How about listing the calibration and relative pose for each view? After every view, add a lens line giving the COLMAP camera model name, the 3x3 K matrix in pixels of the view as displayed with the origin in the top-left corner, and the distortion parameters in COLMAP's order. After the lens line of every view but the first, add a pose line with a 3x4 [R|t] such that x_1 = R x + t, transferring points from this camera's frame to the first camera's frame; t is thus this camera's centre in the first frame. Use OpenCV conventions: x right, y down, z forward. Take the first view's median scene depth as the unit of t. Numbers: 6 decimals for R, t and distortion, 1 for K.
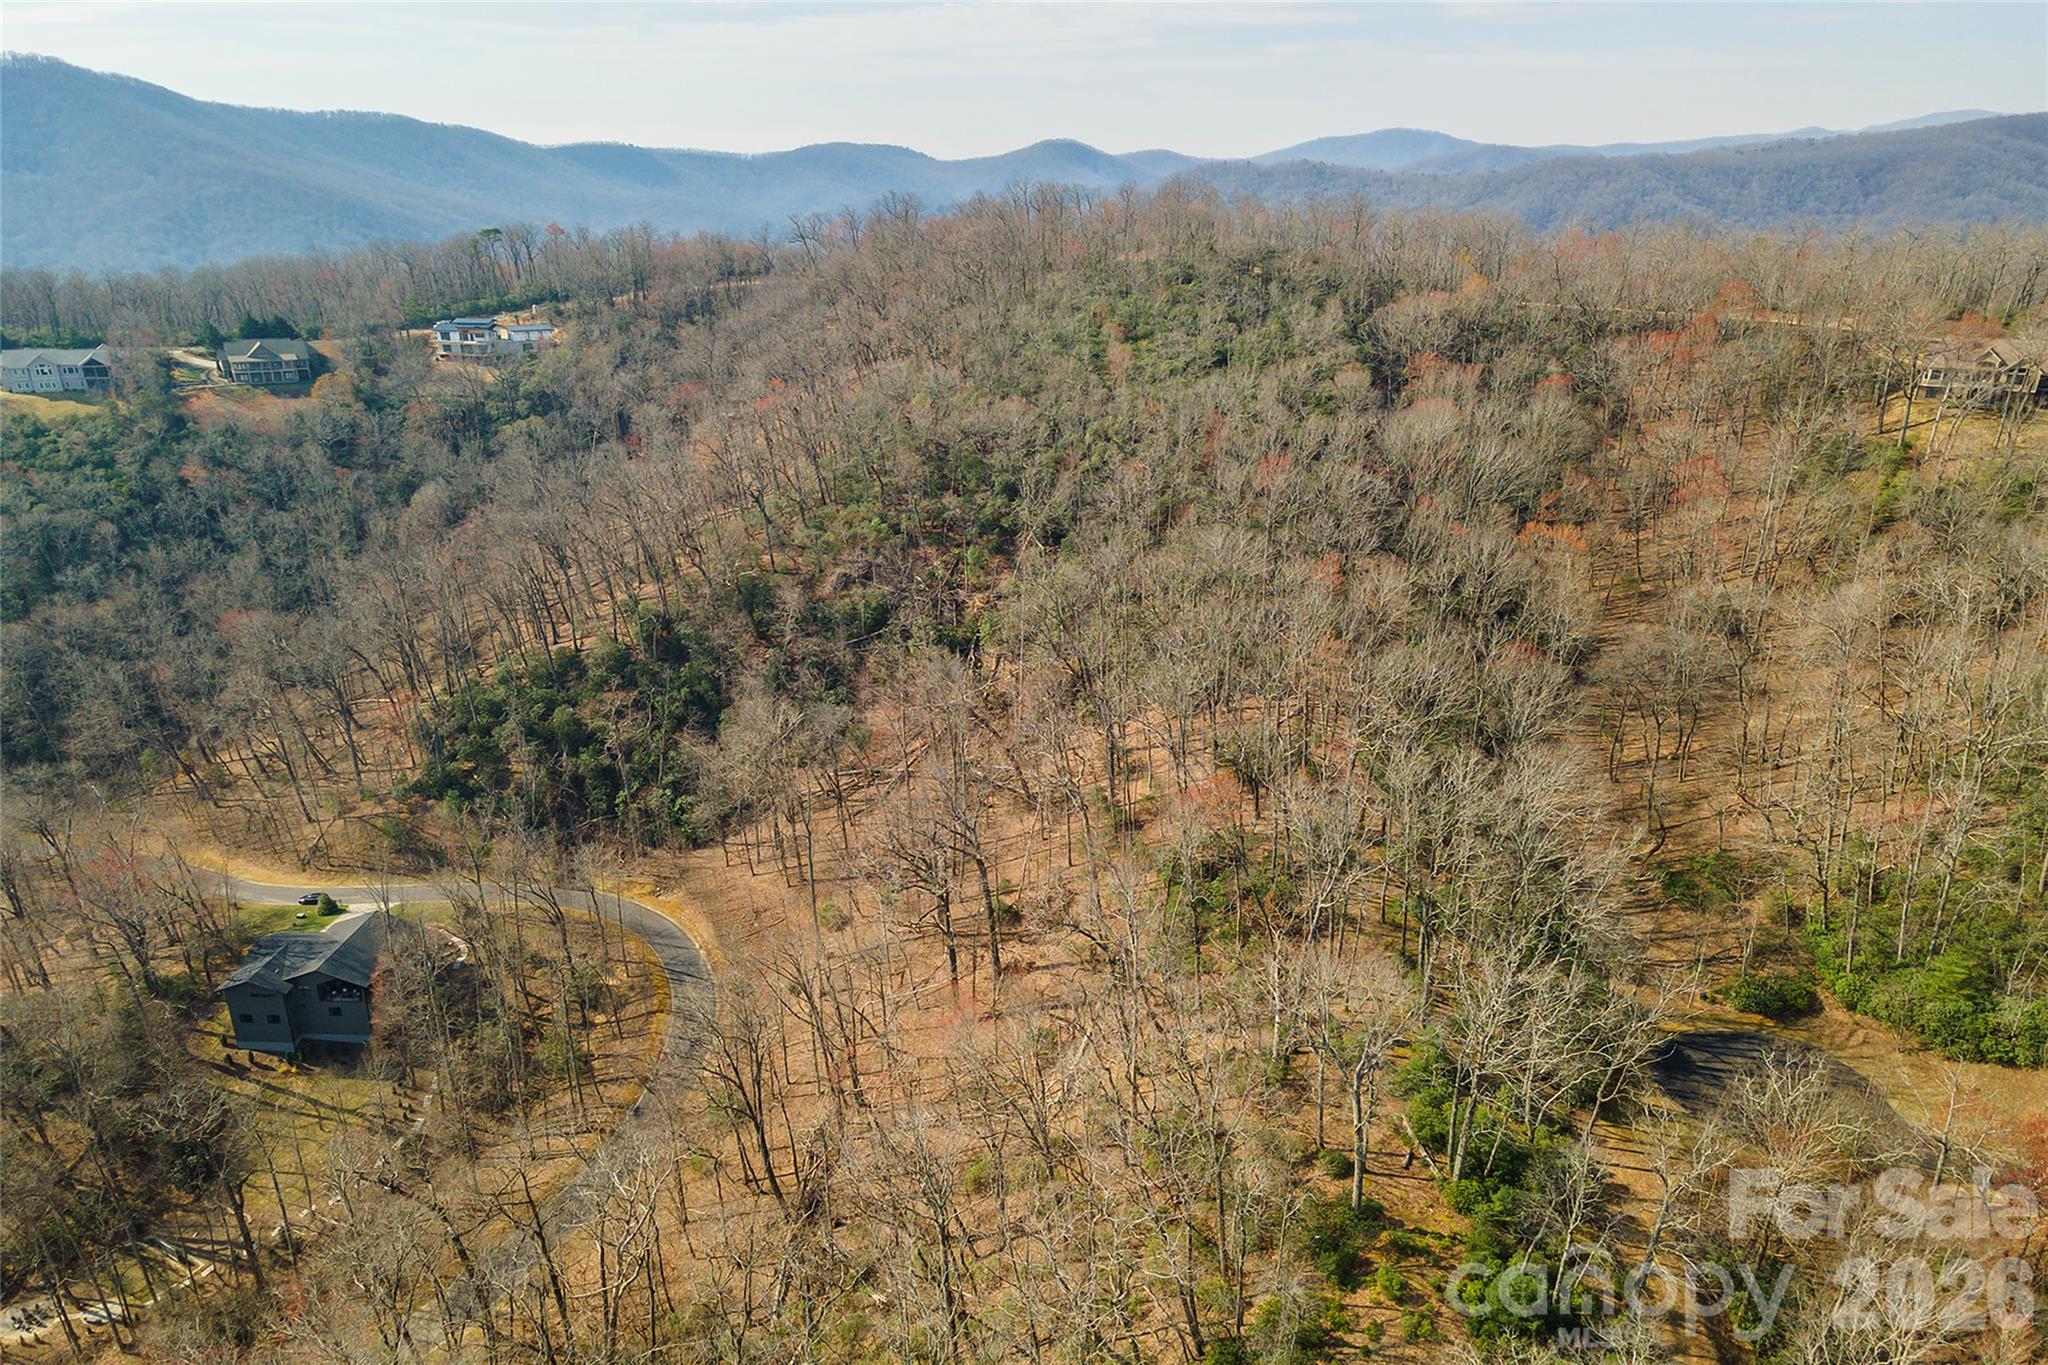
lens RADIAL K [[1475.8, 0, 1022.8], [0, 1475.8, 680.0], [0, 0, 1]] dist [0.042582, 0.022574]
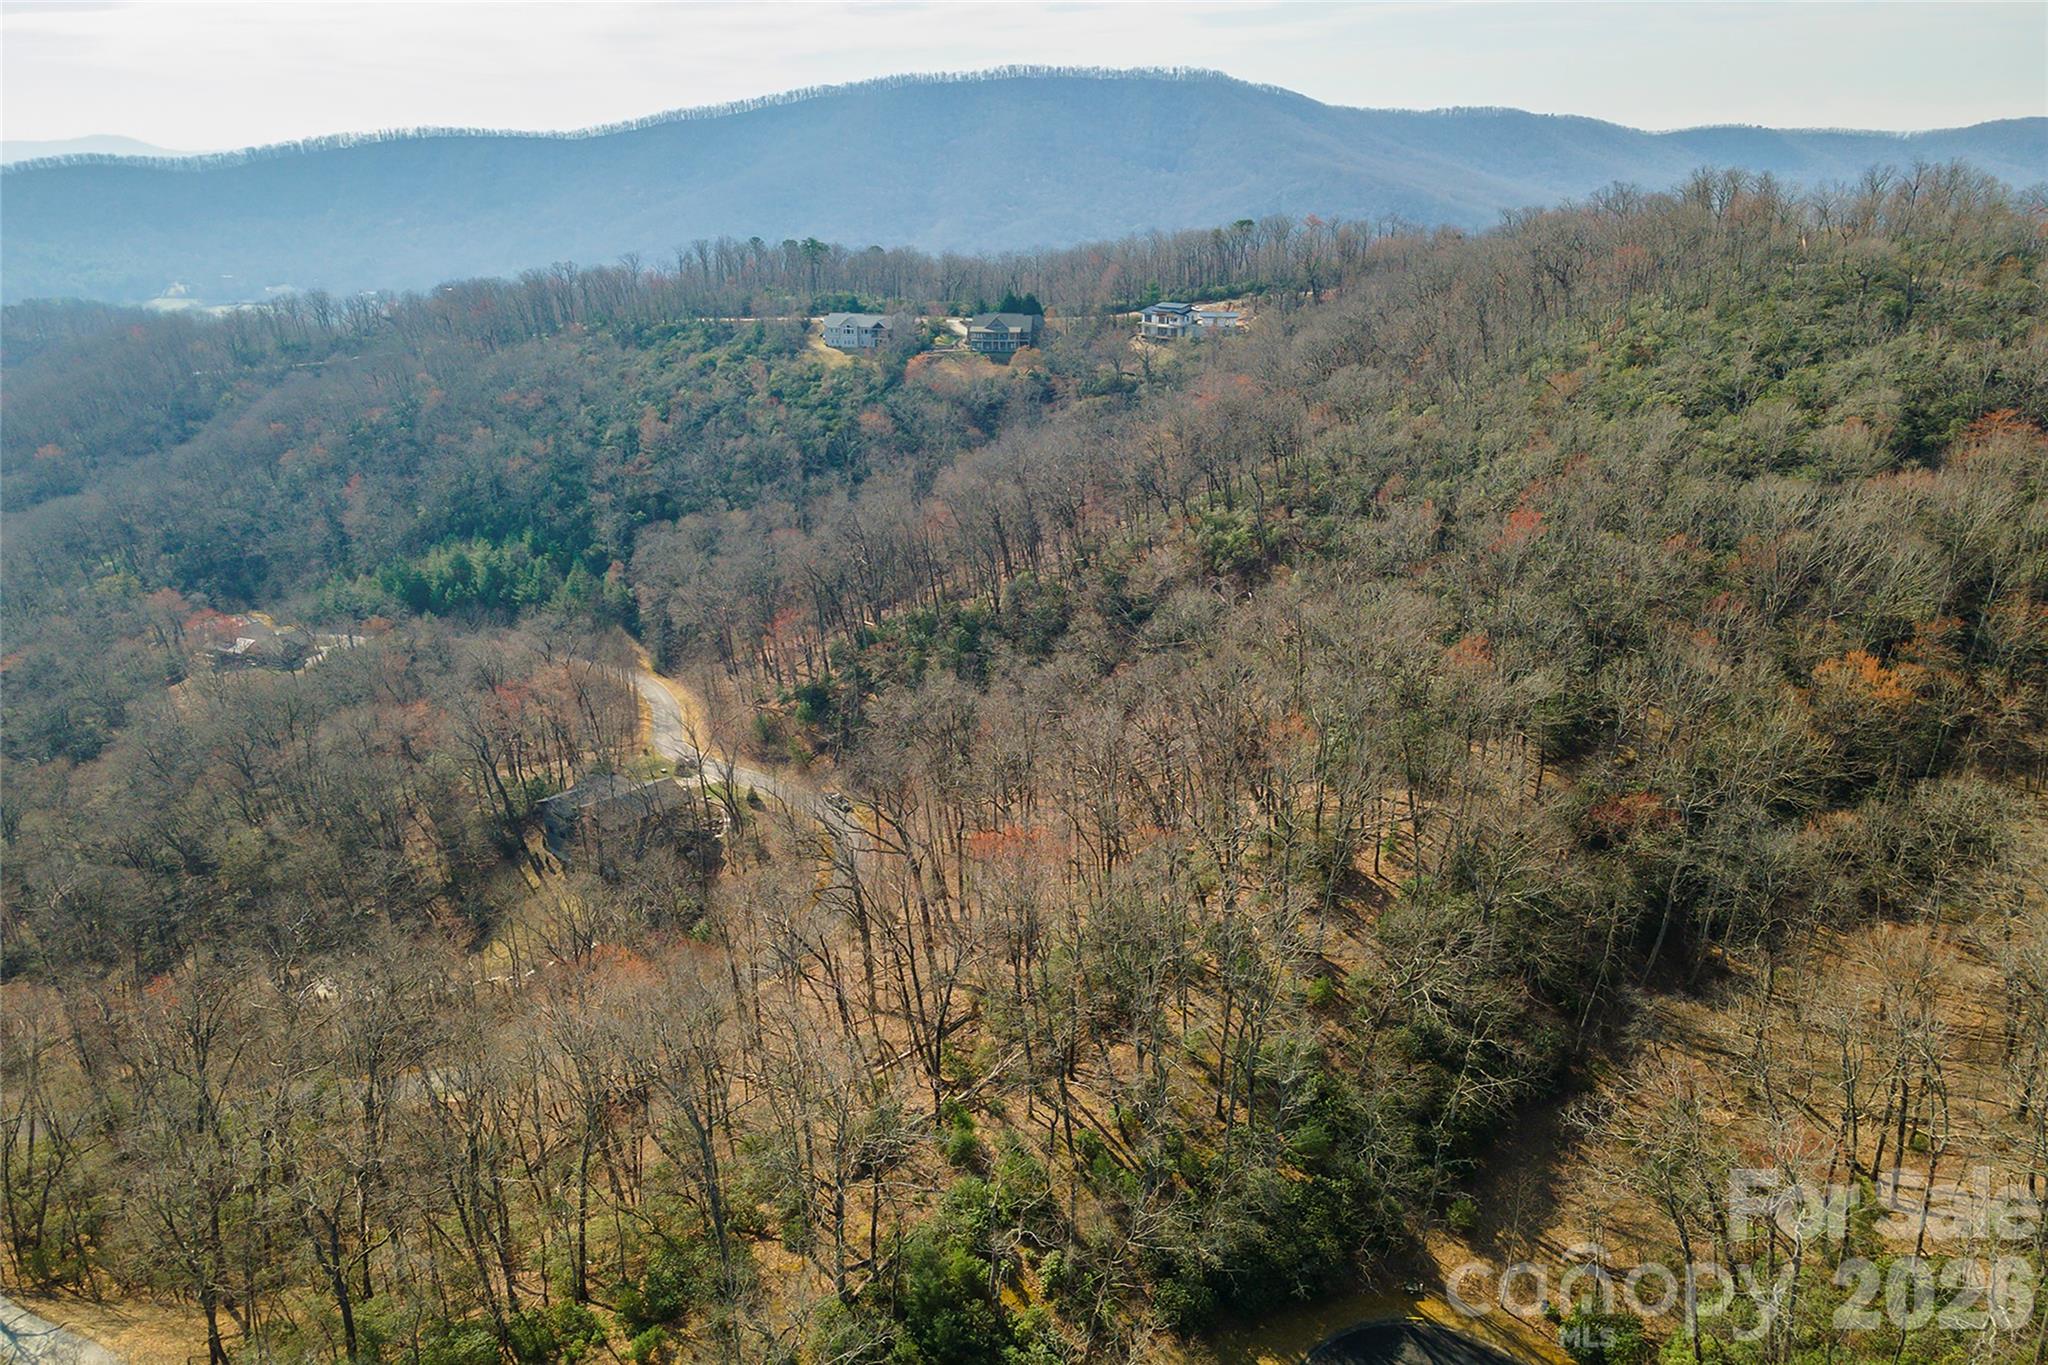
lens RADIAL K [[1475.8, 0, 1020.7], [0, 1475.8, 687.5], [0, 0, 1]] dist [0.042582, 0.022574]
pose [[0.785267, 0.206001, -0.583884, 0.277000], [-0.200271, 0.976843, 0.075296, -0.038144], [0.585873, 0.057808, 0.808338, 0.108875]]
